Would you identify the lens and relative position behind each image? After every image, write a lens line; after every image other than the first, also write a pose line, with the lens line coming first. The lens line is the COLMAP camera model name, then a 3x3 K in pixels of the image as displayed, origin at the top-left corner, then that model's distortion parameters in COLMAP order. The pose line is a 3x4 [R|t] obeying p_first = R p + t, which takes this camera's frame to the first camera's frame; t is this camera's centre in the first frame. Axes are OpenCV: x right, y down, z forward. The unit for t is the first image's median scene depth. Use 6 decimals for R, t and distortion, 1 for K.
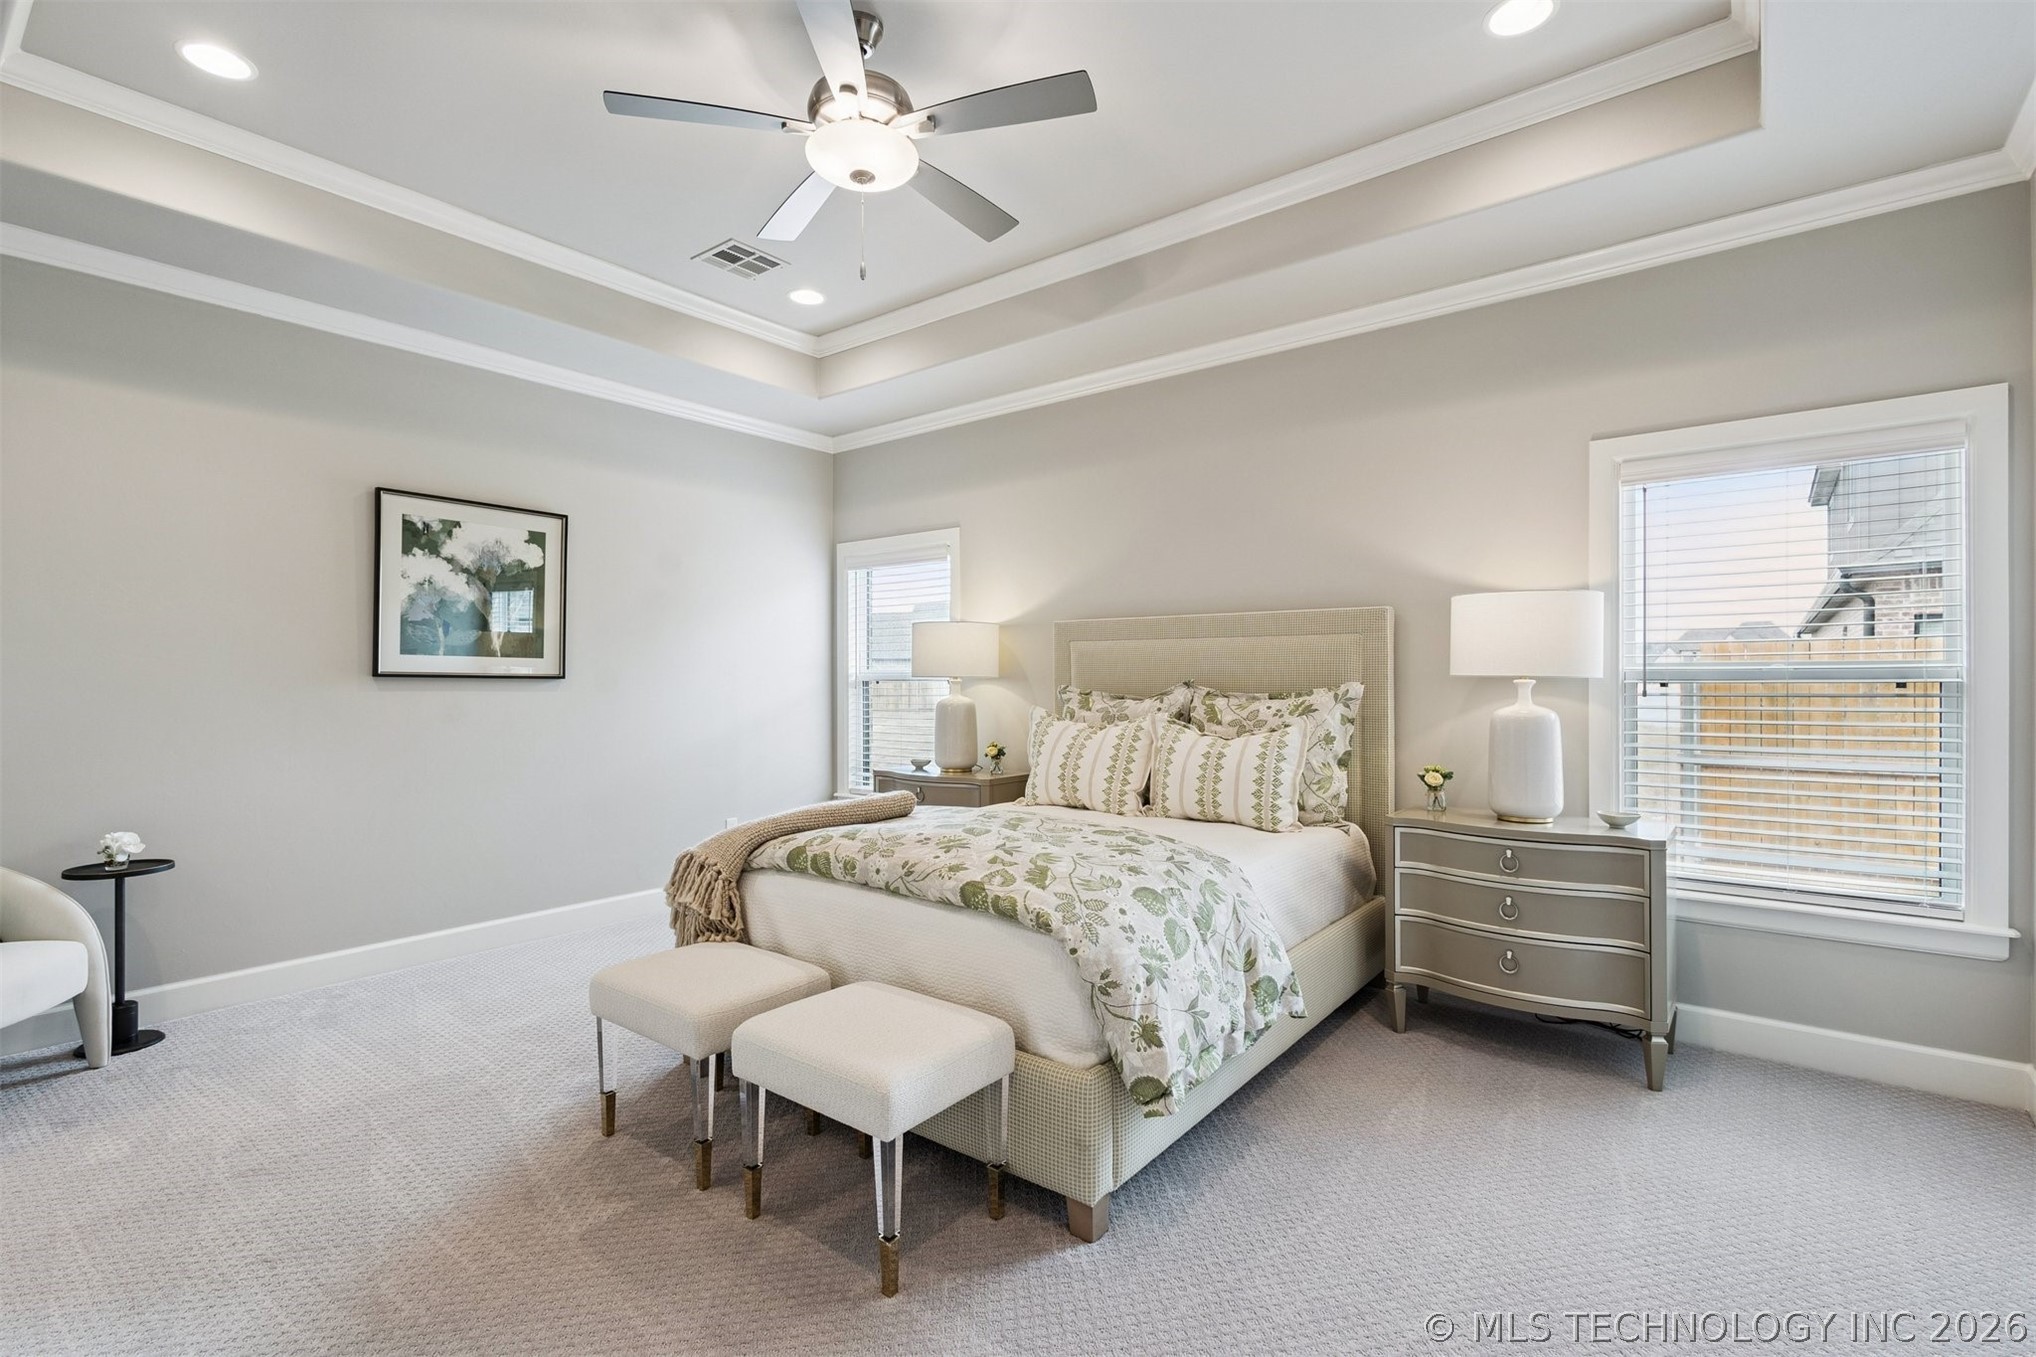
lens RADIAL K [[938.8, 0, 1009.4], [0, 938.8, 676.9], [0, 0, 1]] dist [0.008477, -0.002191]
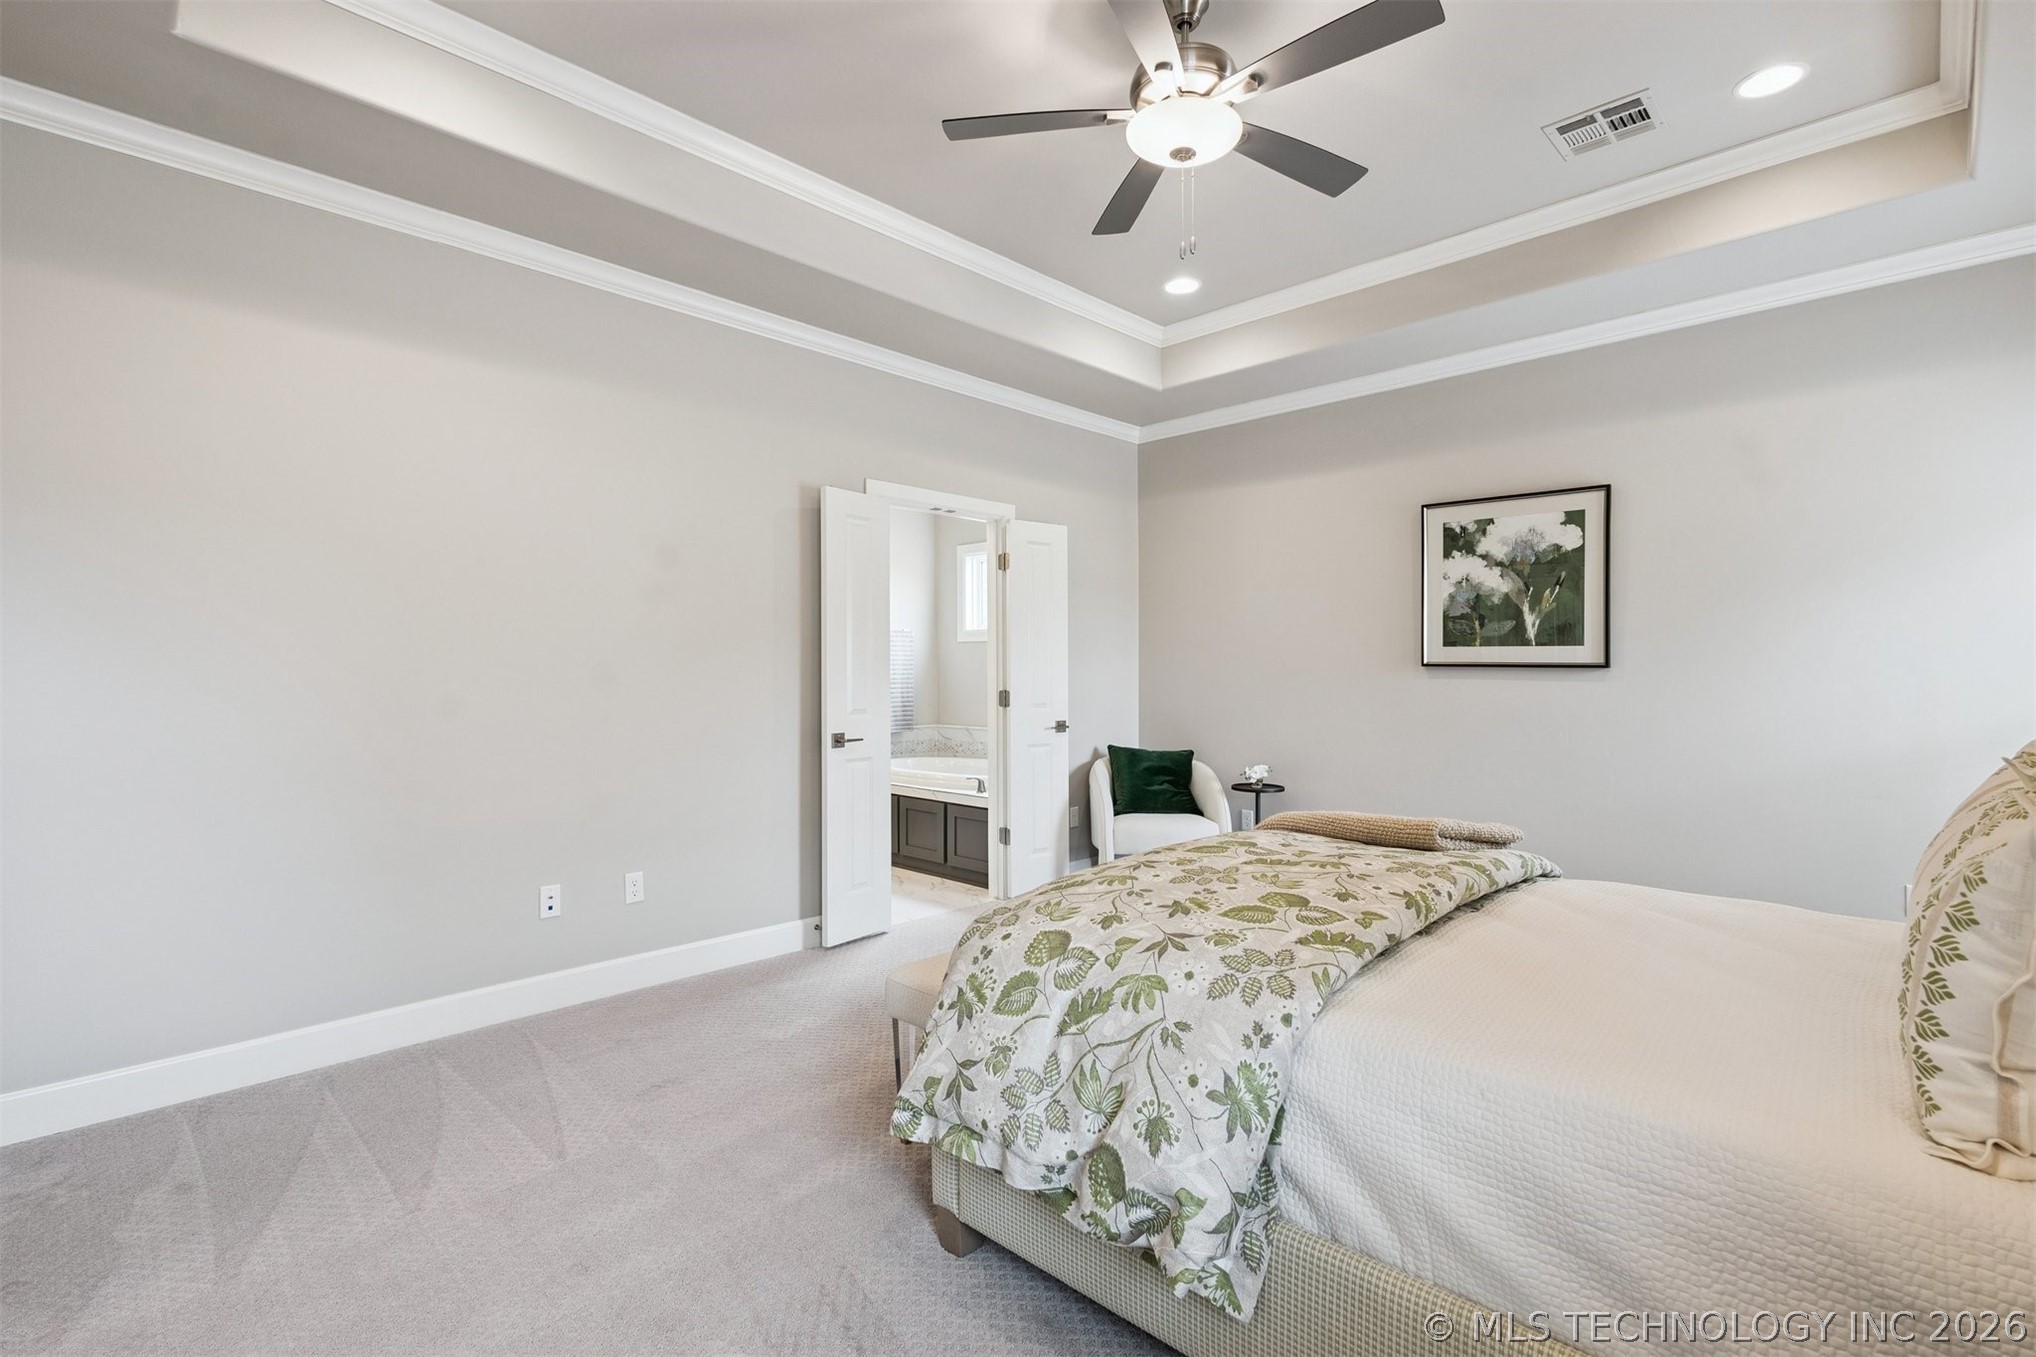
lens RADIAL K [[938.8, 0, 1024.4], [0, 938.8, 669.8], [0, 0, 1]] dist [0.008477, -0.002191]
pose [[-0.091637, -0.000532, -0.995792, 0.517610], [0.003195, 0.999995, -0.000828, 0.003552], [0.995787, -0.003257, -0.091635, 0.581053]]
